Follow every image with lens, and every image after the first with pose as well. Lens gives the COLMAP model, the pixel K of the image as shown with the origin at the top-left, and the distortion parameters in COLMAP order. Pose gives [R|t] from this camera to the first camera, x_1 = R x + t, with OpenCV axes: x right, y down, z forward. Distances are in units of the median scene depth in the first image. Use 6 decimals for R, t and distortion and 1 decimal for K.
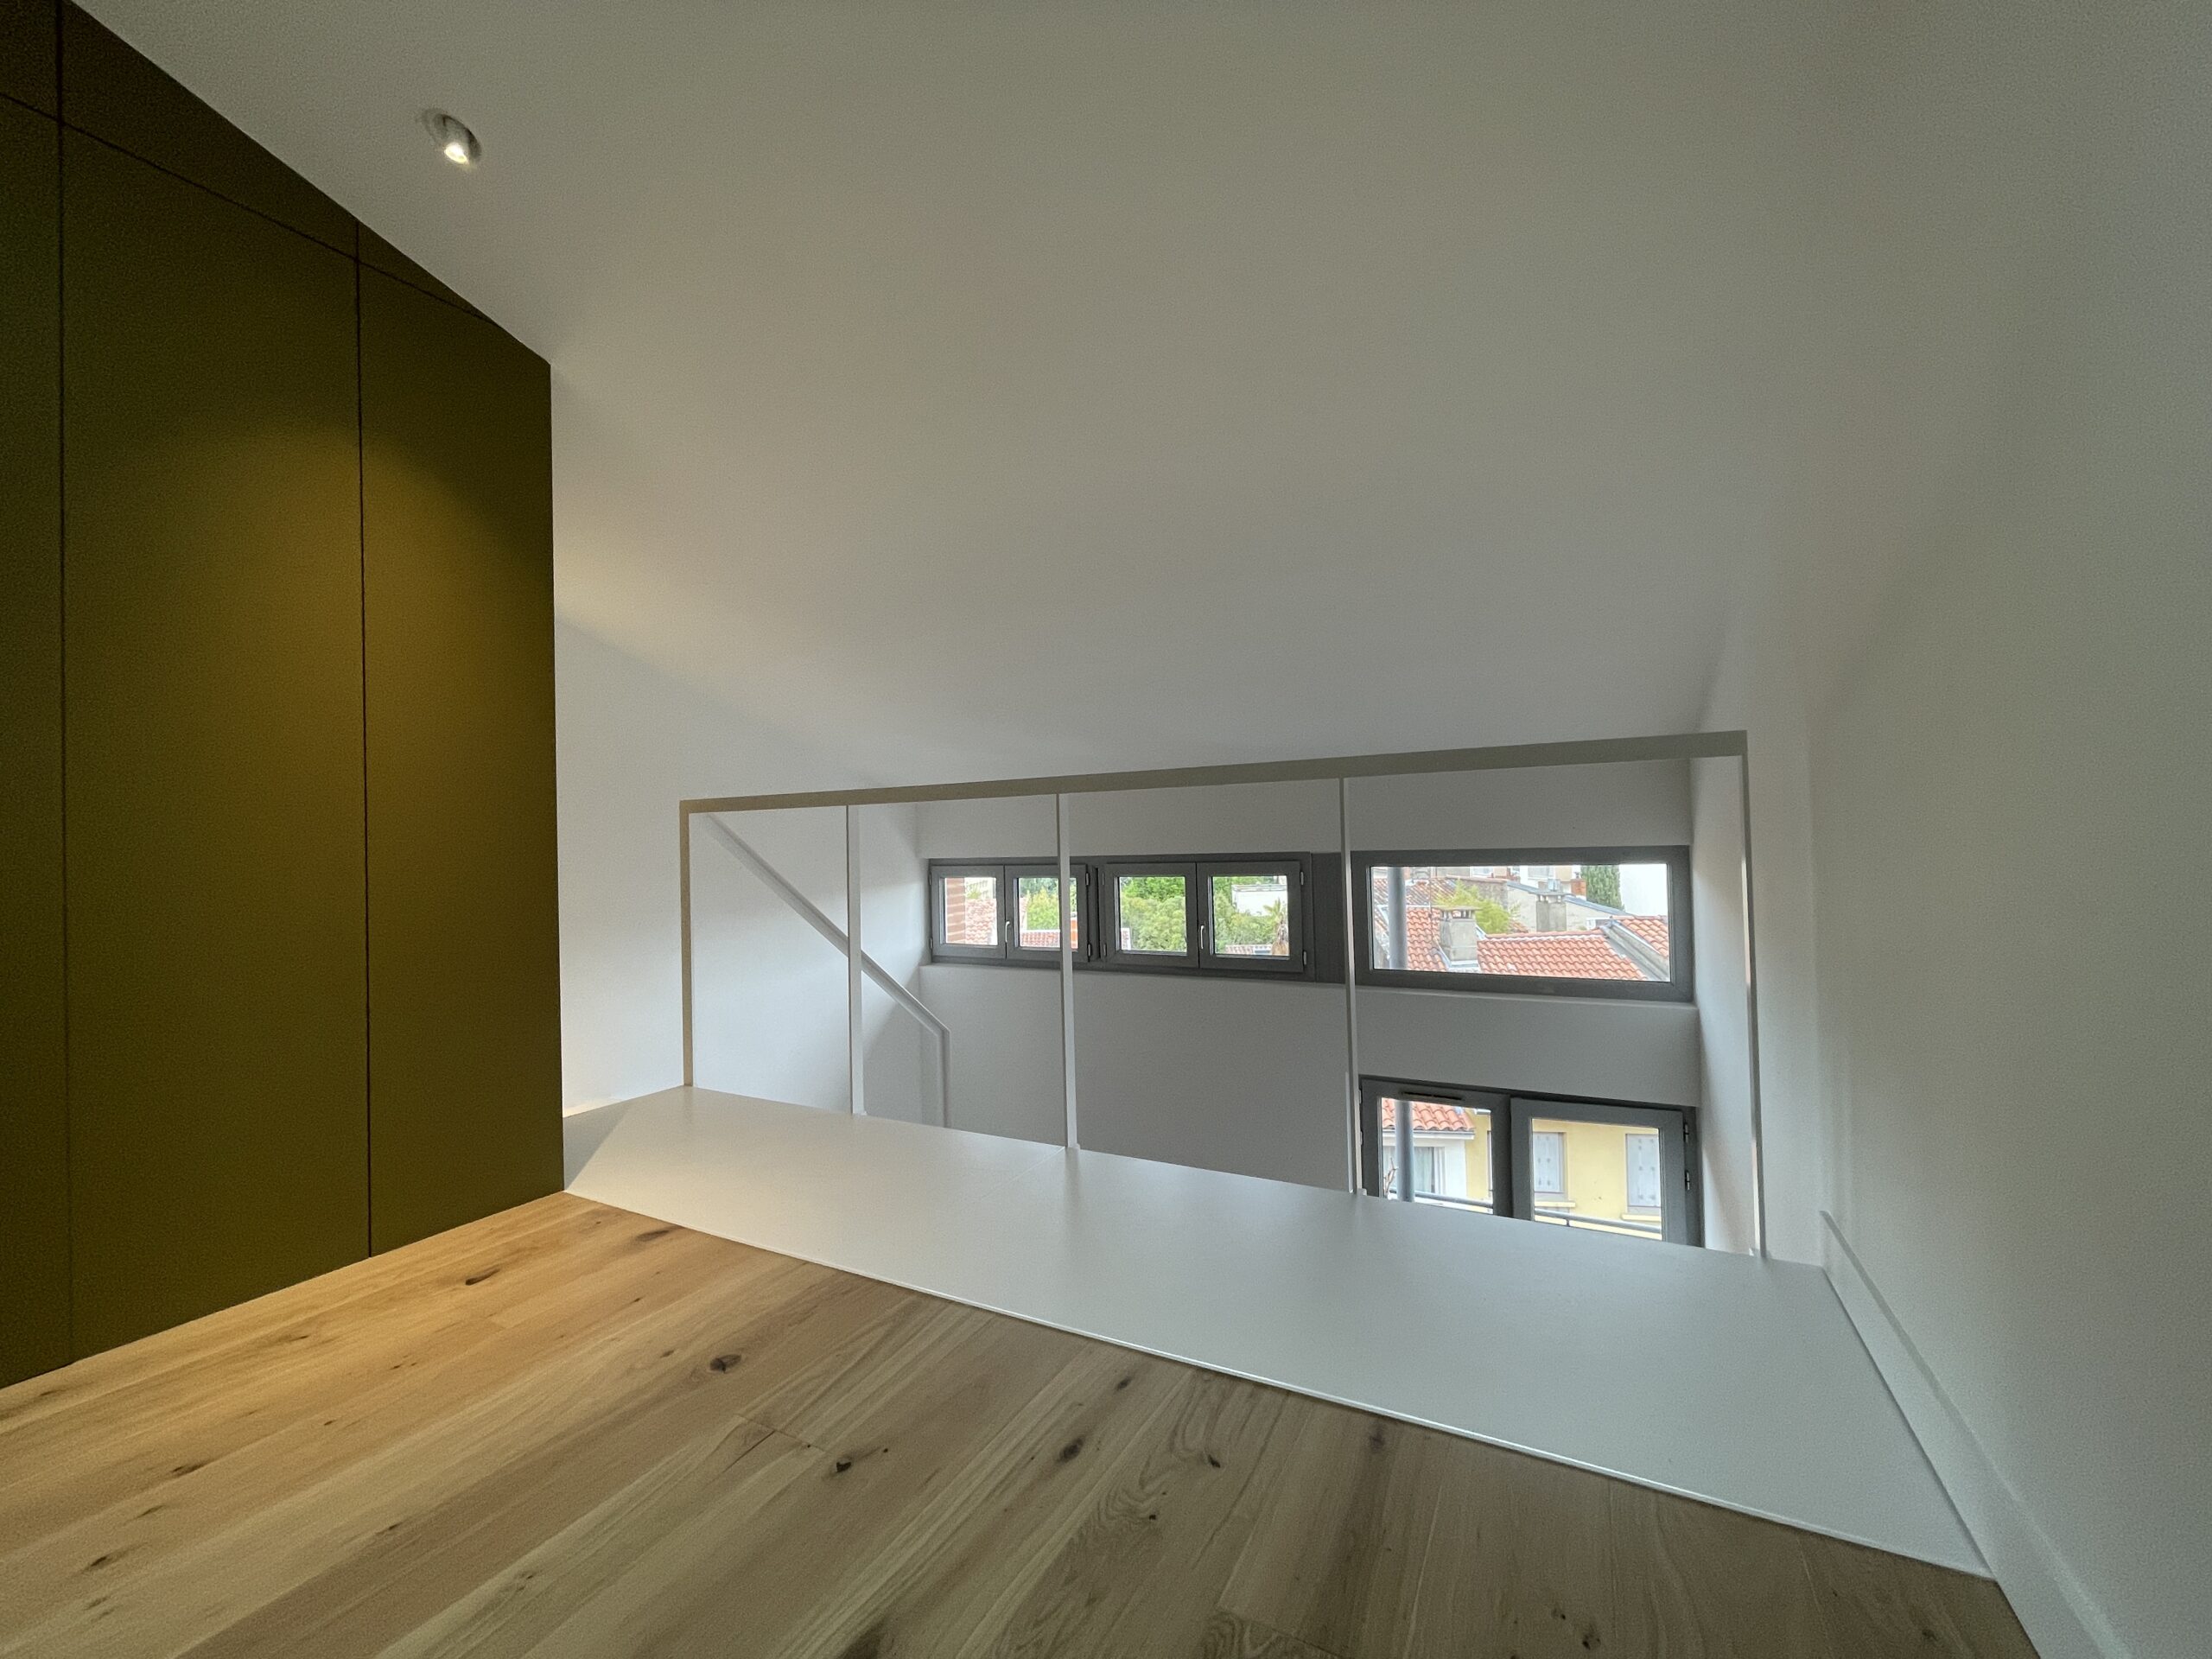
lens RADIAL K [[895.1, 0, 1093.1], [0, 895.1, 828.4], [0, 0, 1]] dist [-0.000613, -0.000227]
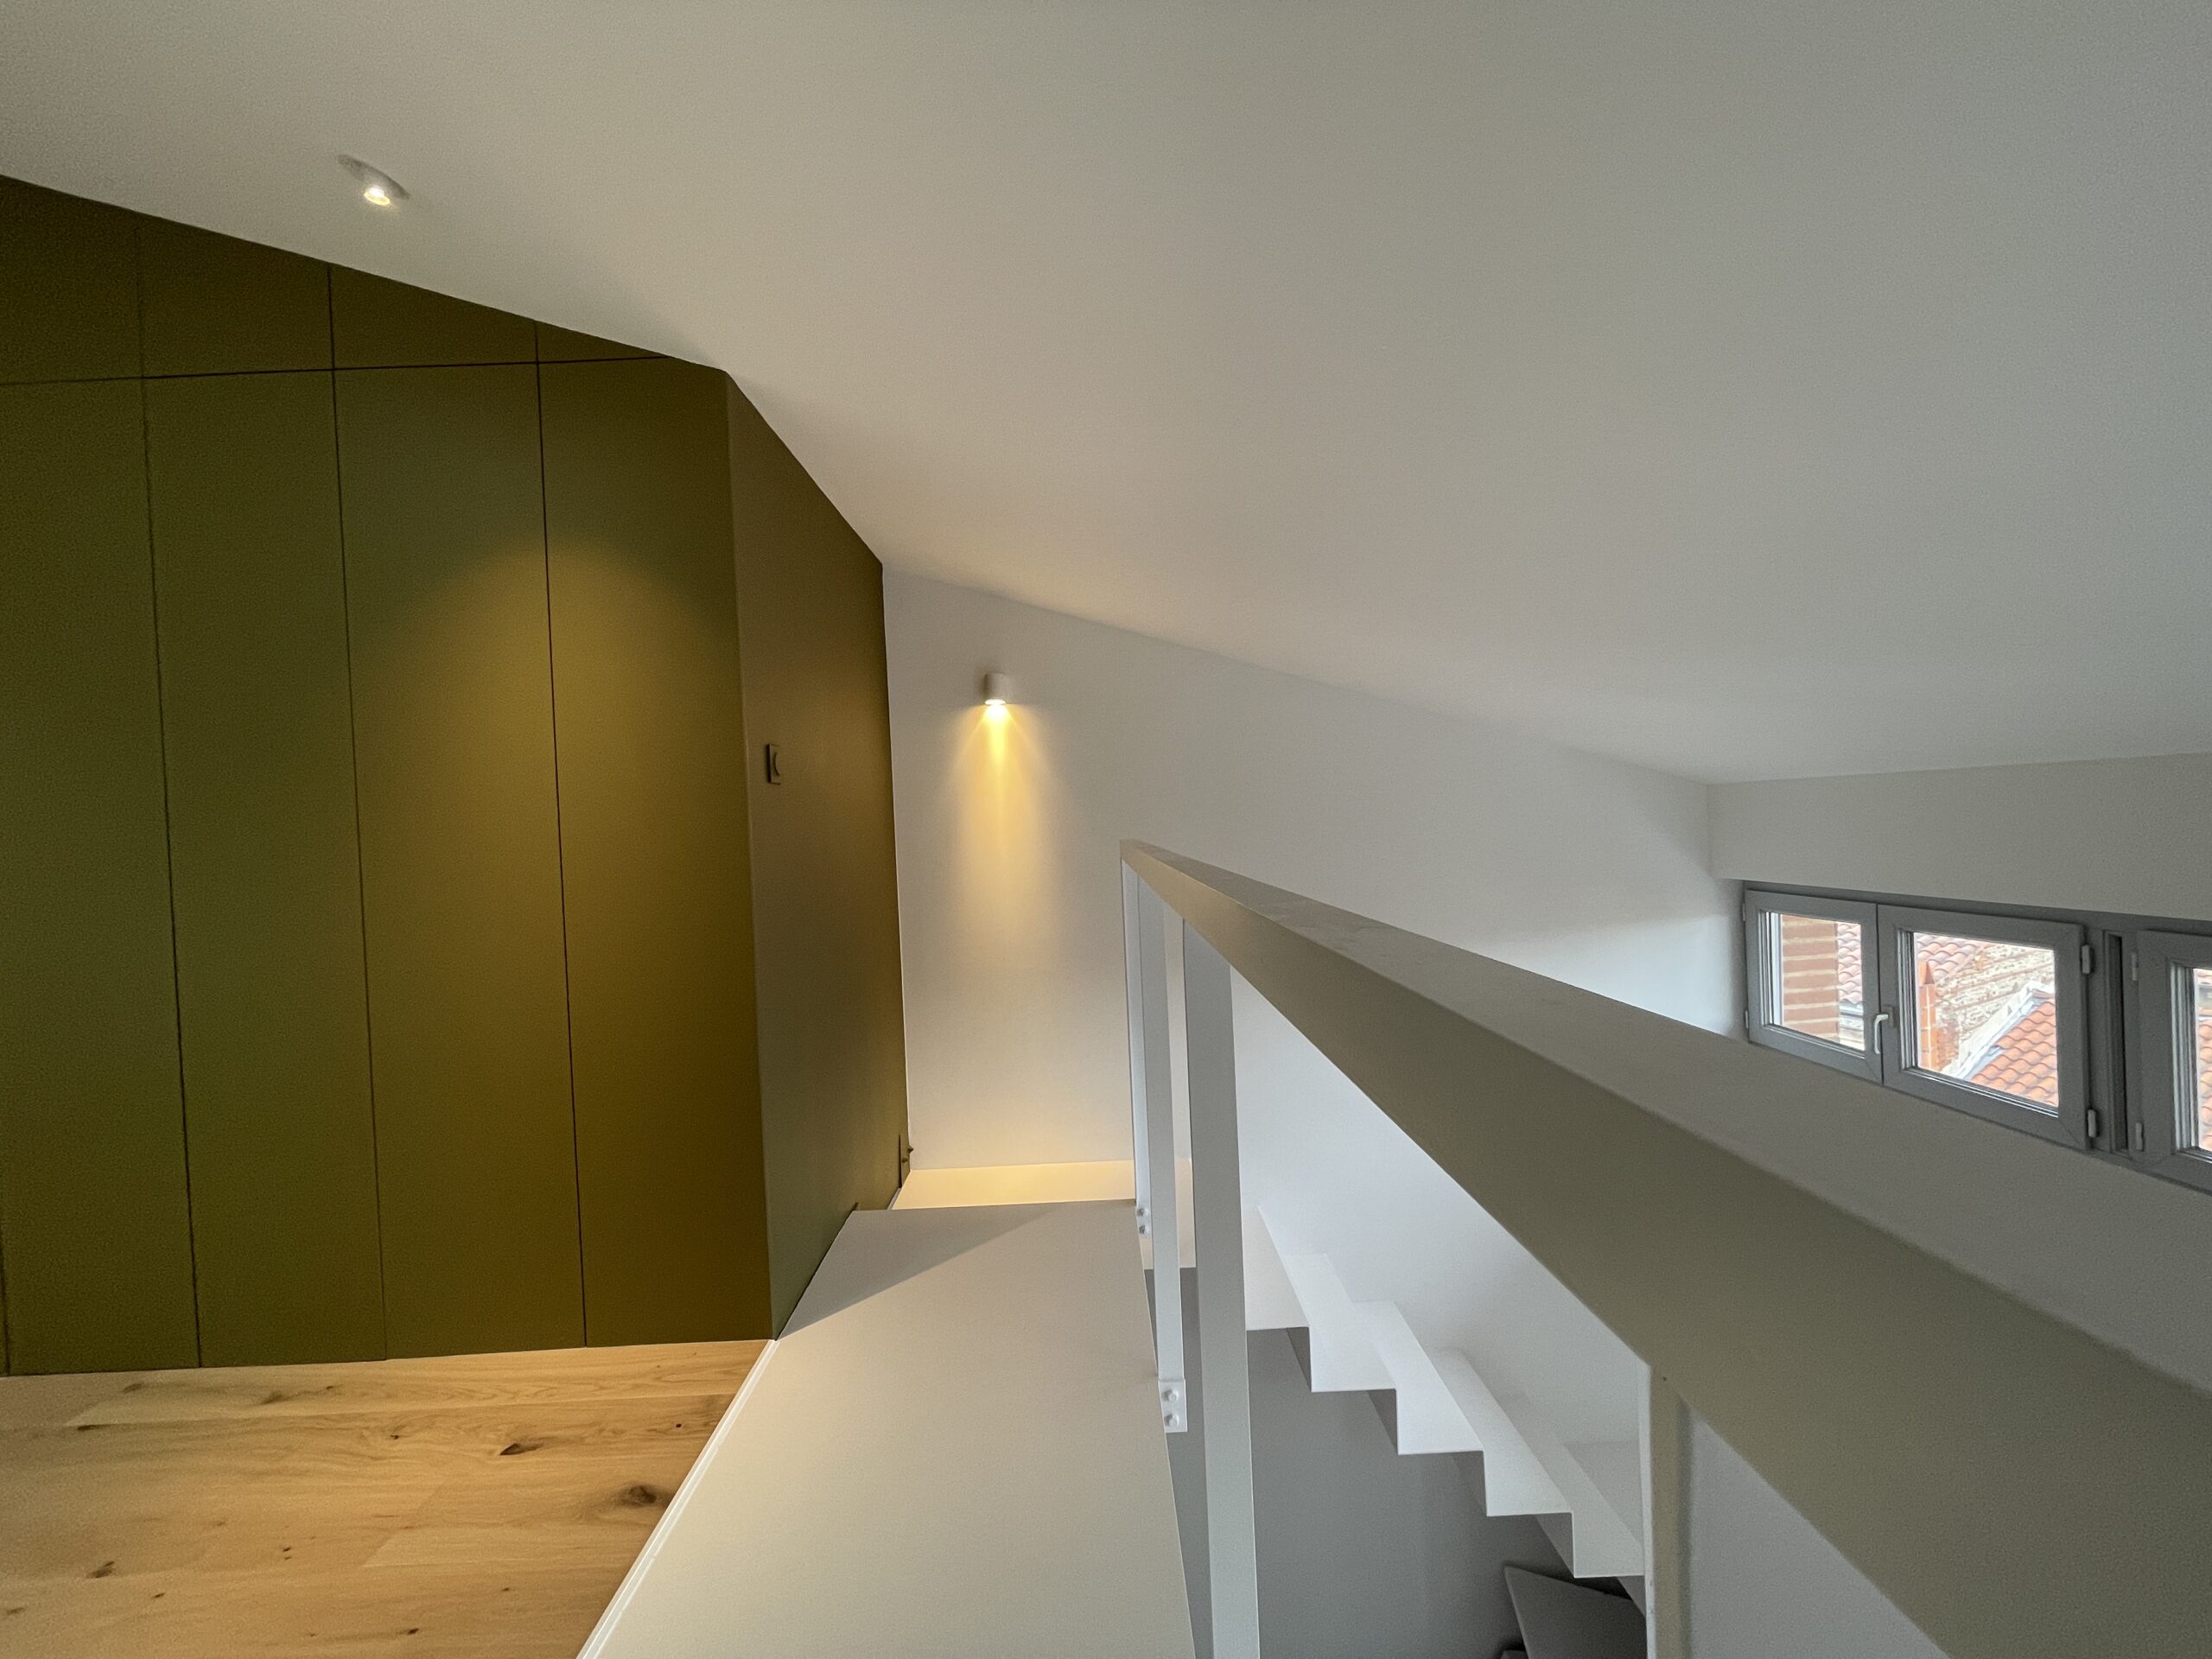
lens RADIAL K [[895.1, 0, 1093.1], [0, 895.1, 828.4], [0, 0, 1]] dist [-0.000613, -0.000227]
pose [[0.493391, 0.011996, -0.869725, 0.133734], [0.047156, 0.998065, 0.040517, -0.047263], [0.868528, -0.061003, 0.491871, 0.382515]]
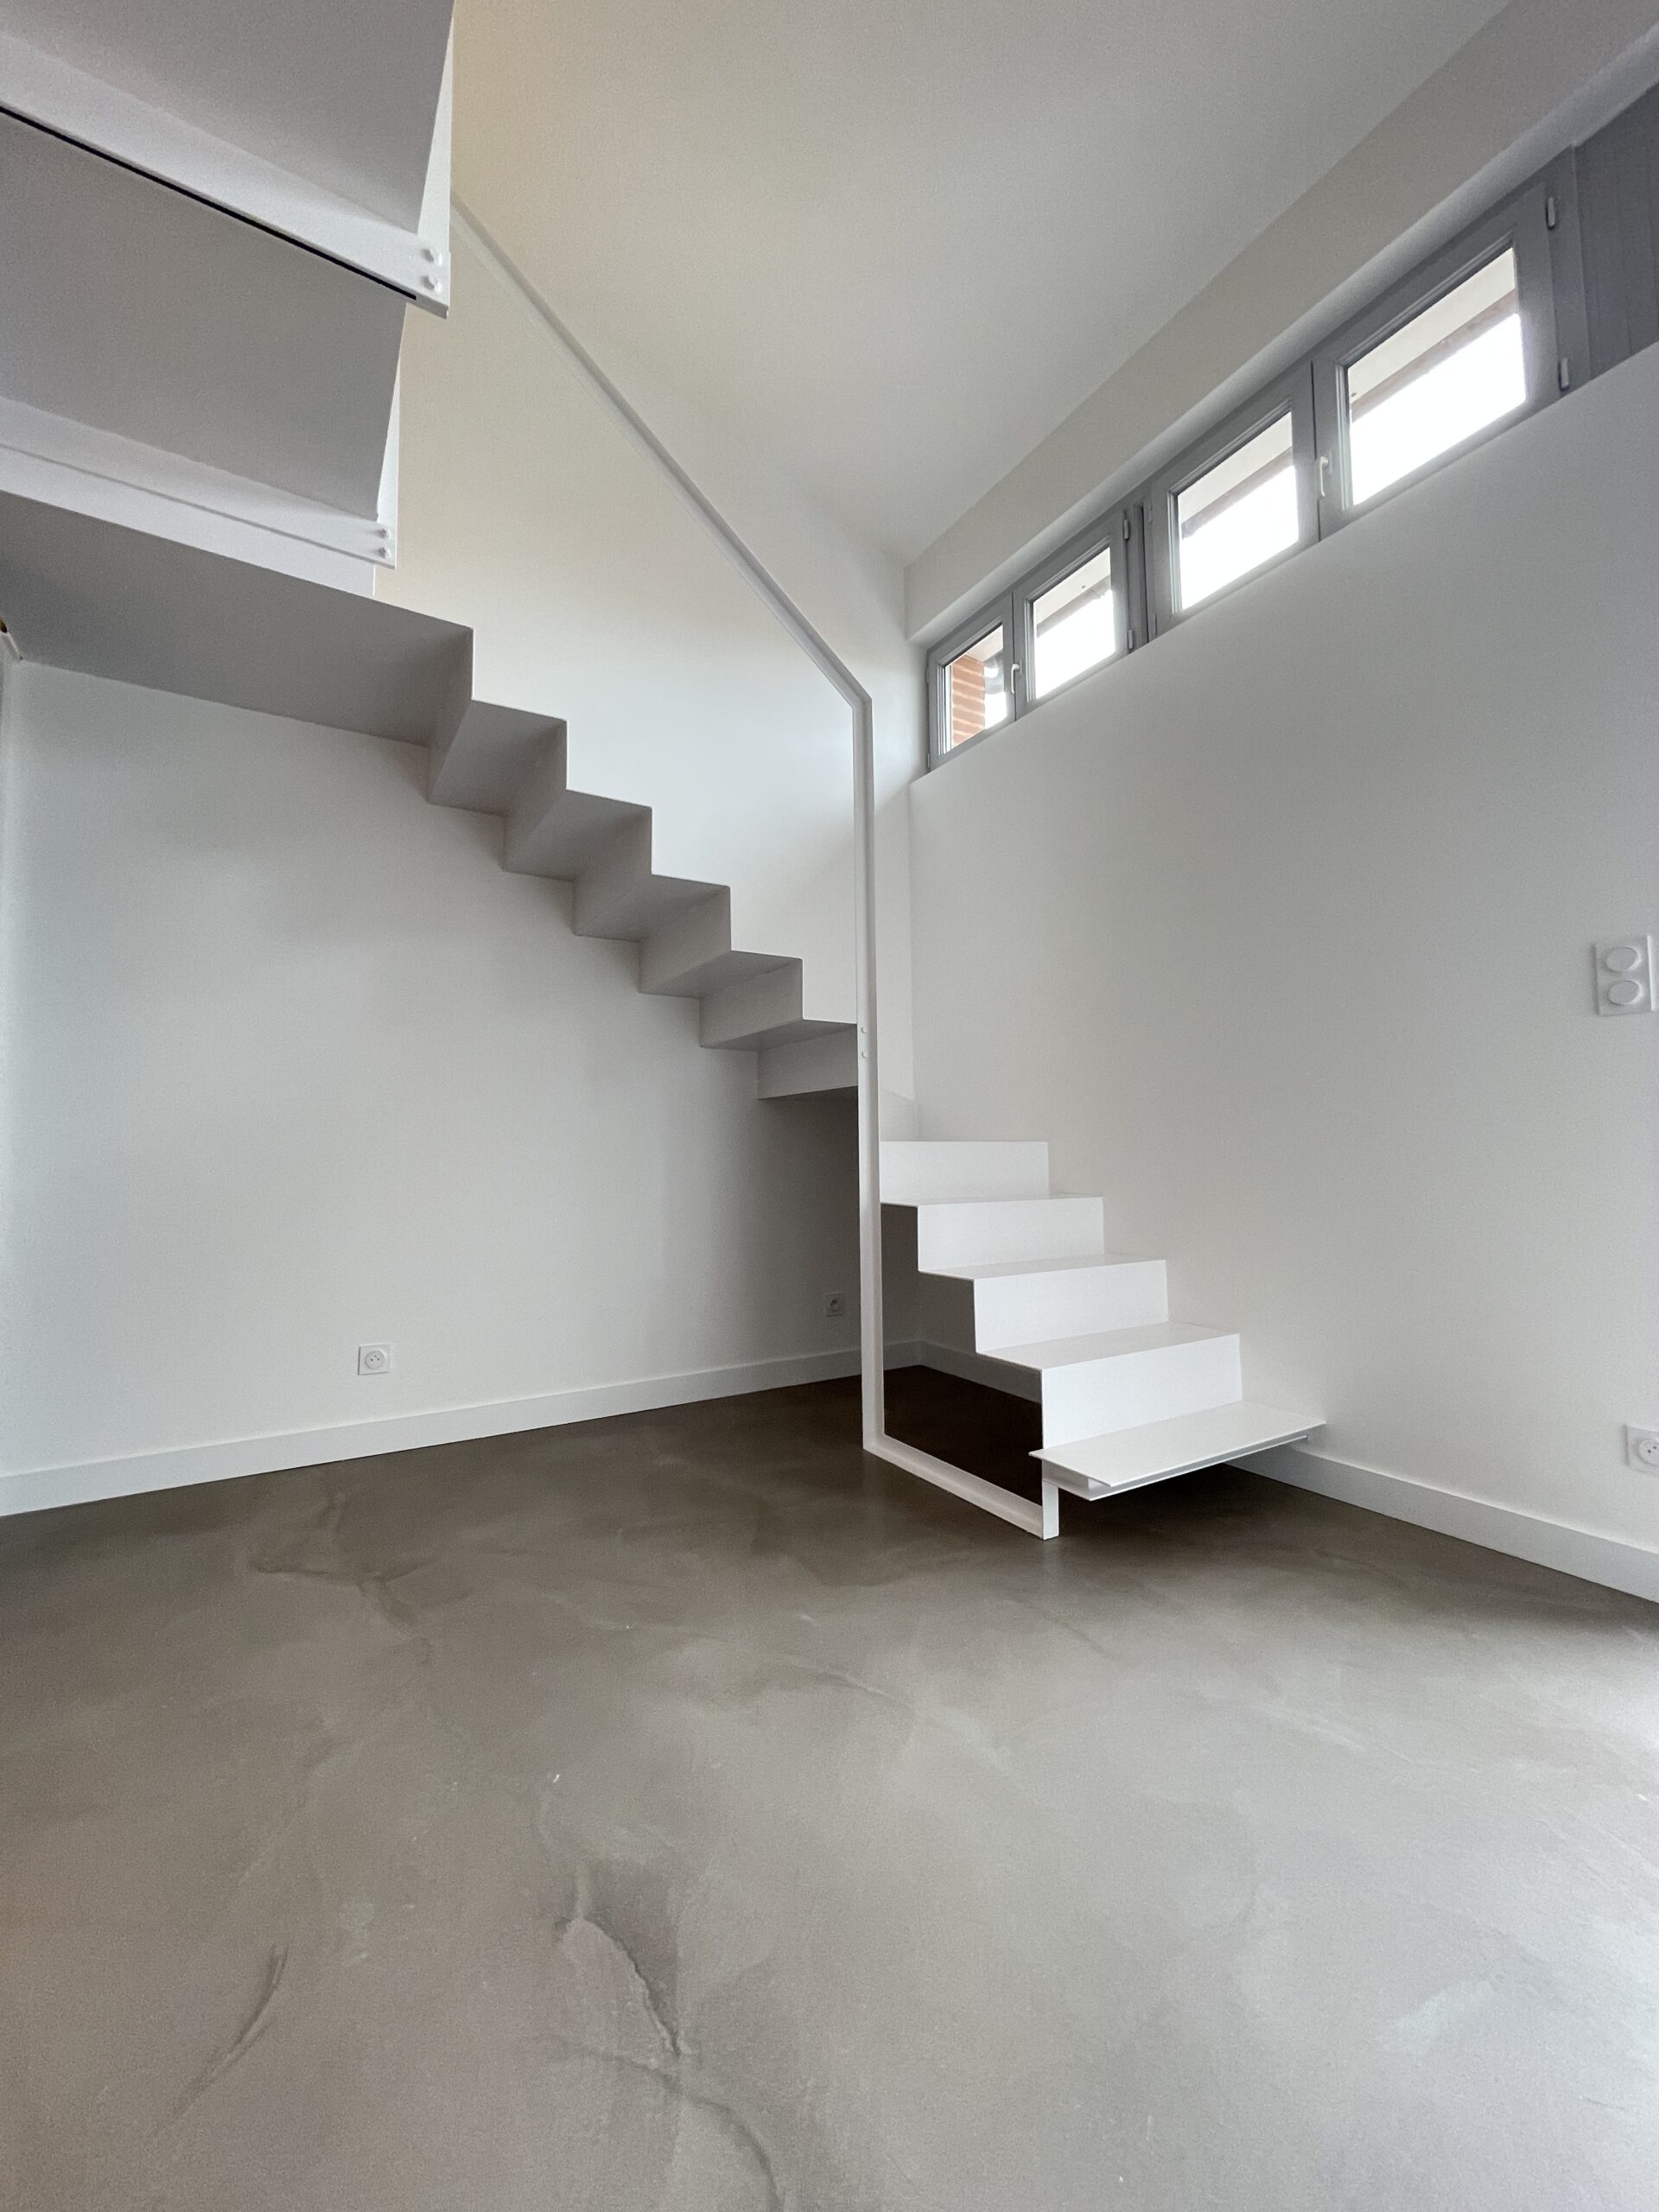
lens RADIAL K [[895.1, 0, 830.1], [0, 895.1, 1101.0], [0, 0, 1]] dist [-0.000613, -0.000227]
pose [[0.873363, -0.013149, -0.486892, 0.113499], [-0.004099, 0.999402, -0.034343, 0.484165], [0.487052, 0.031989, 0.872787, 0.373726]]
